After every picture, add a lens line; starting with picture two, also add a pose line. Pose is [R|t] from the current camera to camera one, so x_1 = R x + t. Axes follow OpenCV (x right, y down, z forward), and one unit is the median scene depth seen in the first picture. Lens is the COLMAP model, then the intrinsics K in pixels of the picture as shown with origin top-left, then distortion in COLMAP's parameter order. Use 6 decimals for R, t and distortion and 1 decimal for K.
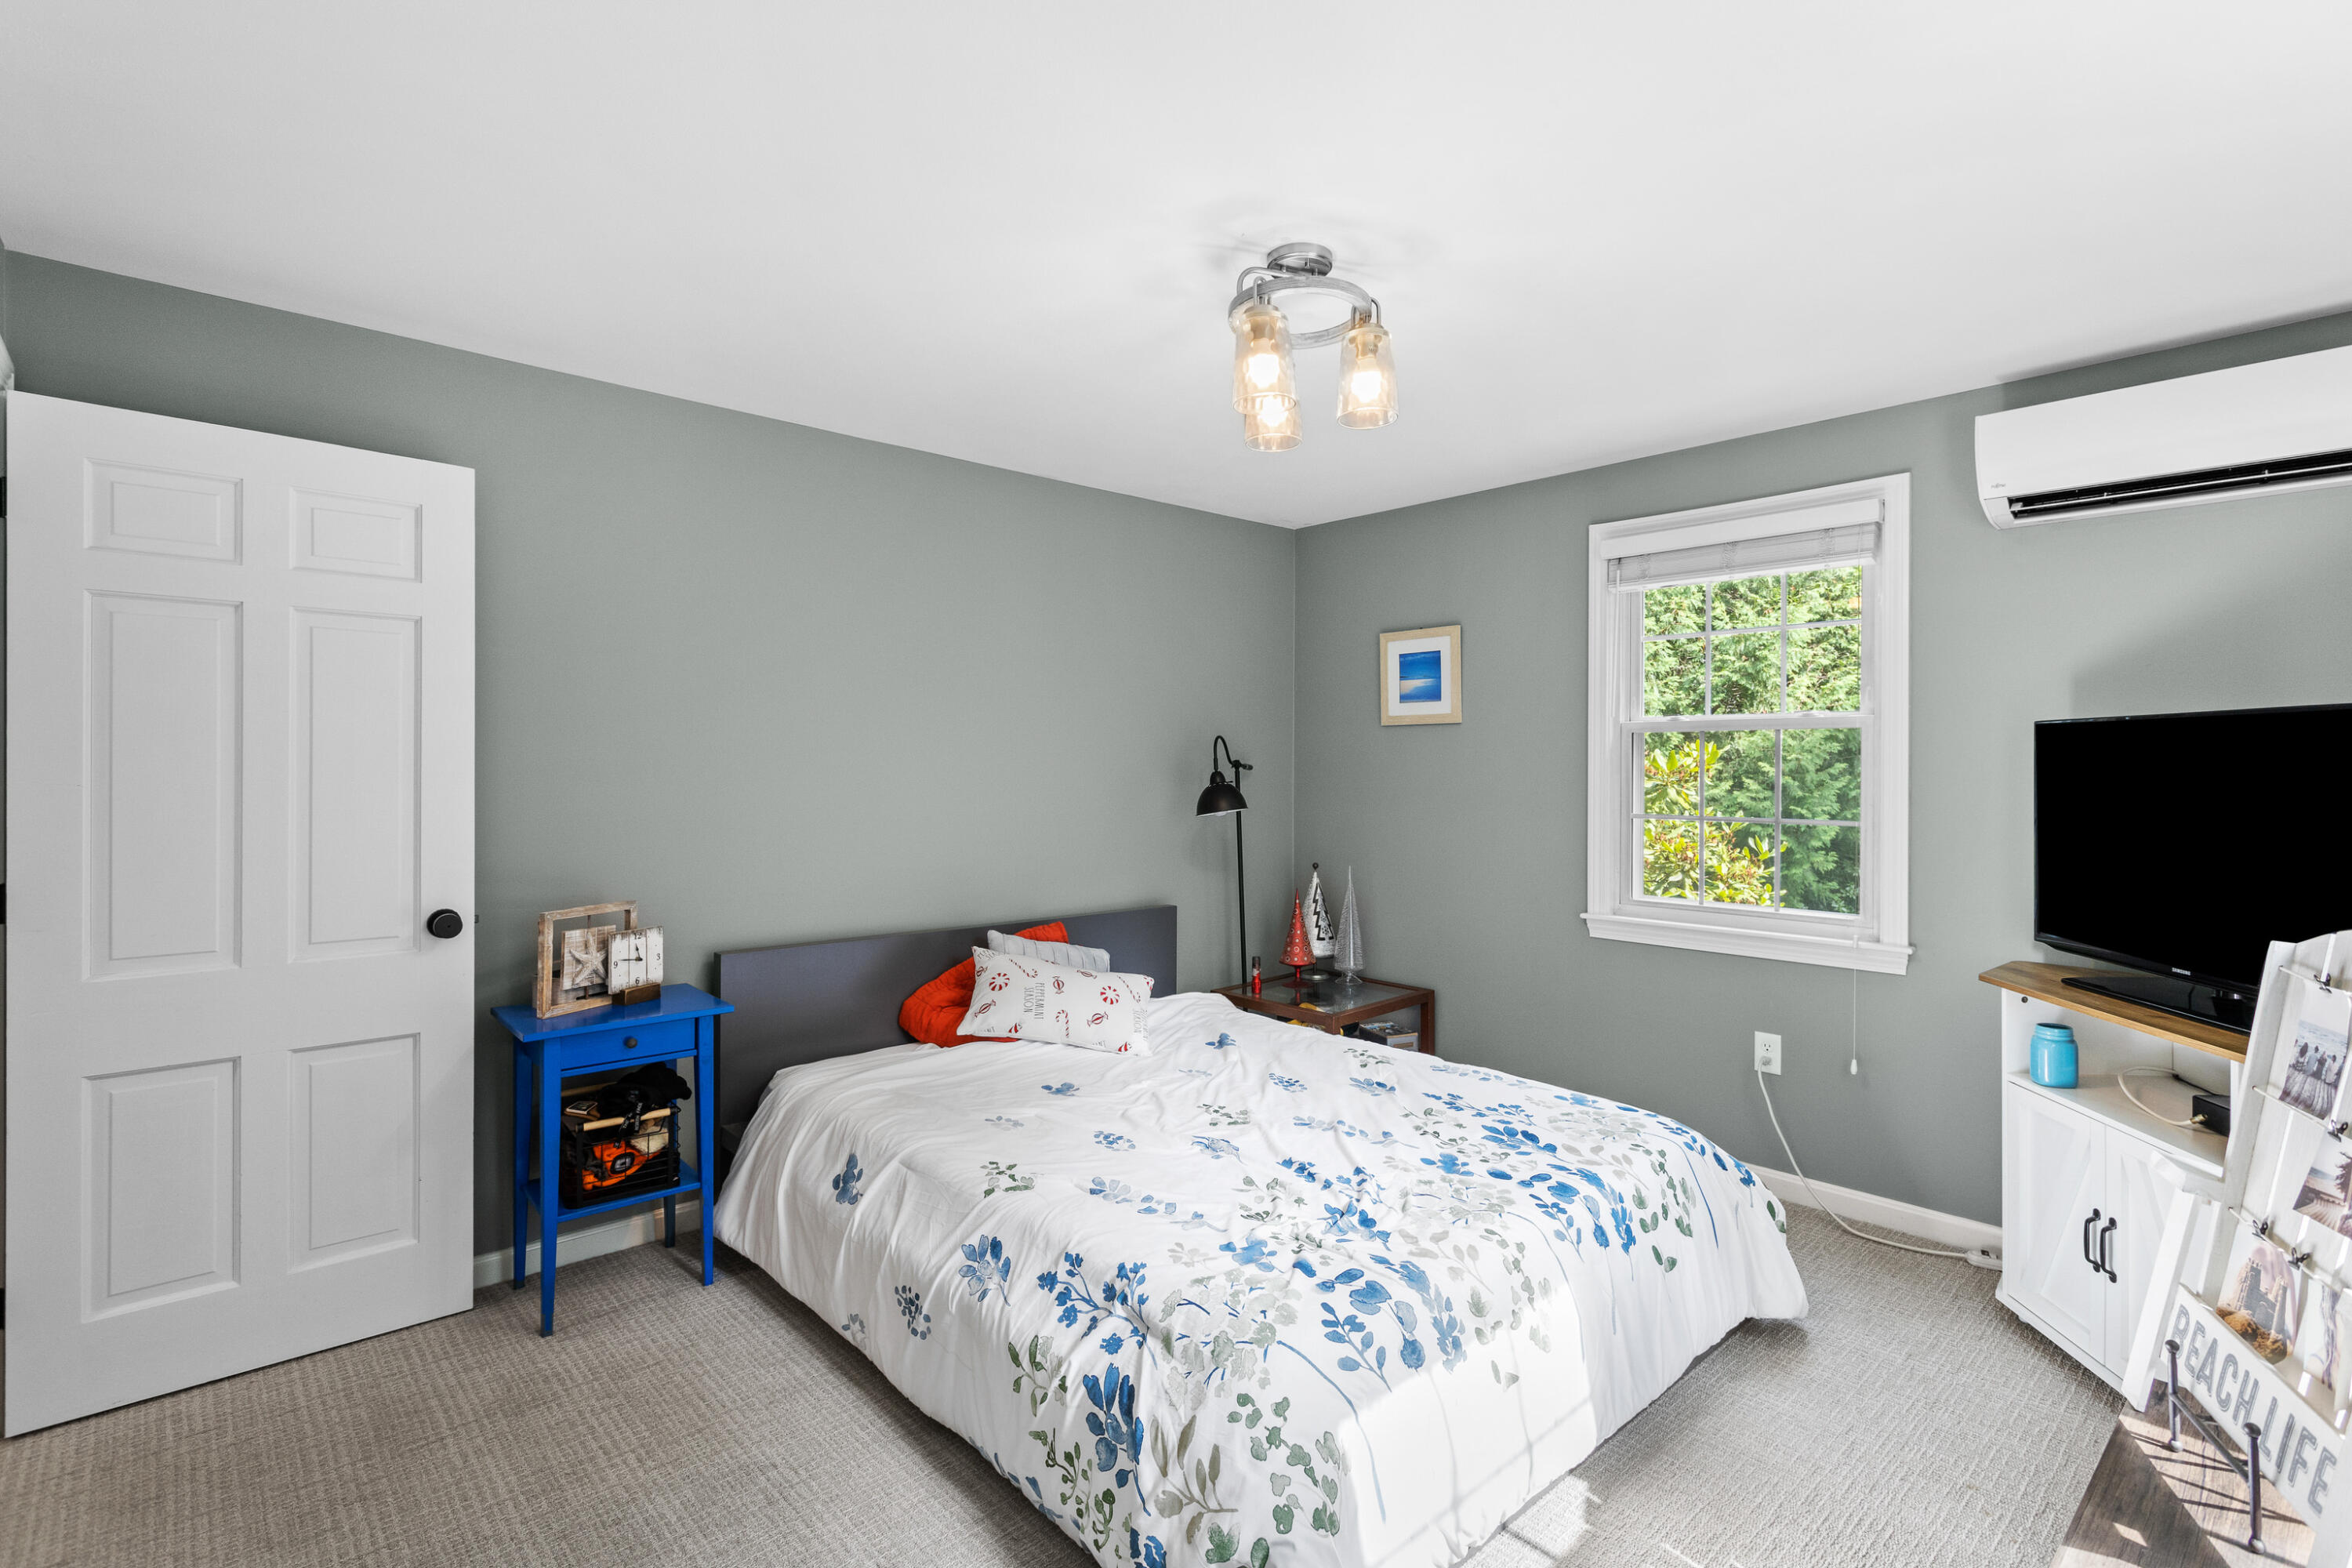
lens RADIAL K [[1119.7, 0, 1184.2], [0, 1119.7, 773.9], [0, 0, 1]] dist [0.000704, 0.000219]
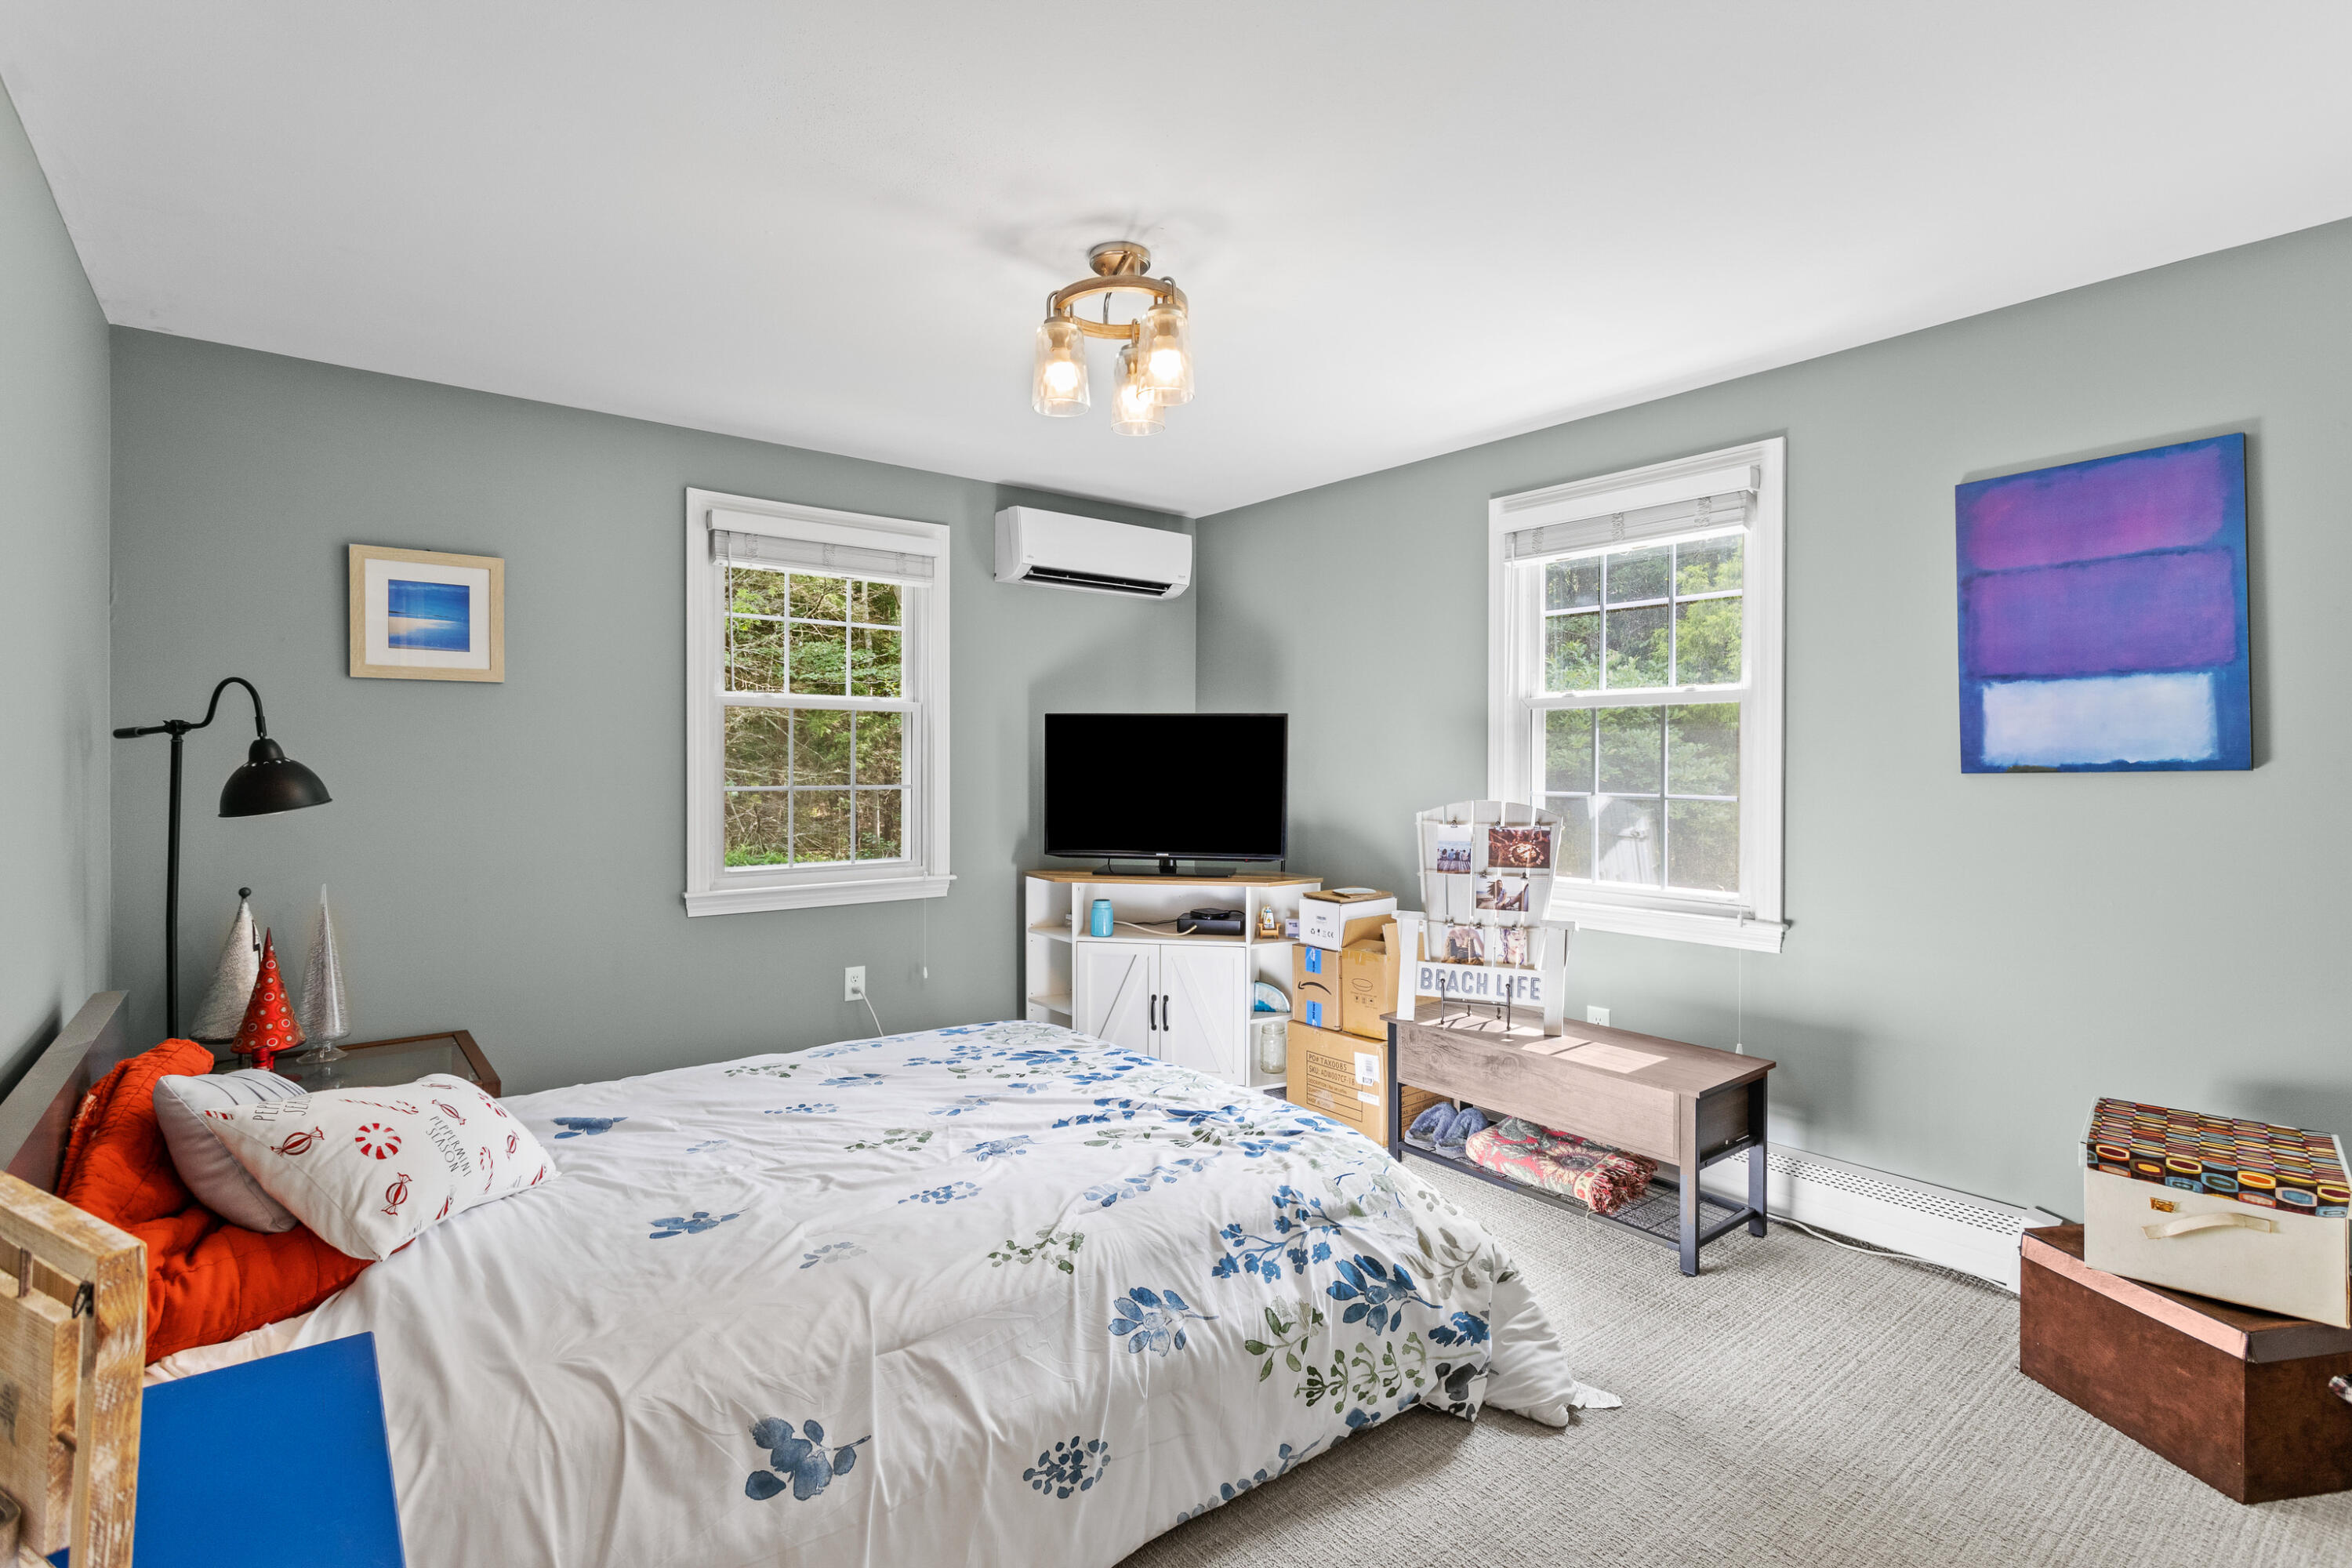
lens RADIAL K [[1127.6, 0, 1178.1], [0, 1127.6, 766.8], [0, 0, 1]] dist [0.005081, -0.000448]
pose [[0.054443, -0.009625, 0.998471, -0.958721], [0.003980, 0.999948, 0.009423, 0.015469], [-0.998509, 0.003461, 0.054478, 0.876532]]
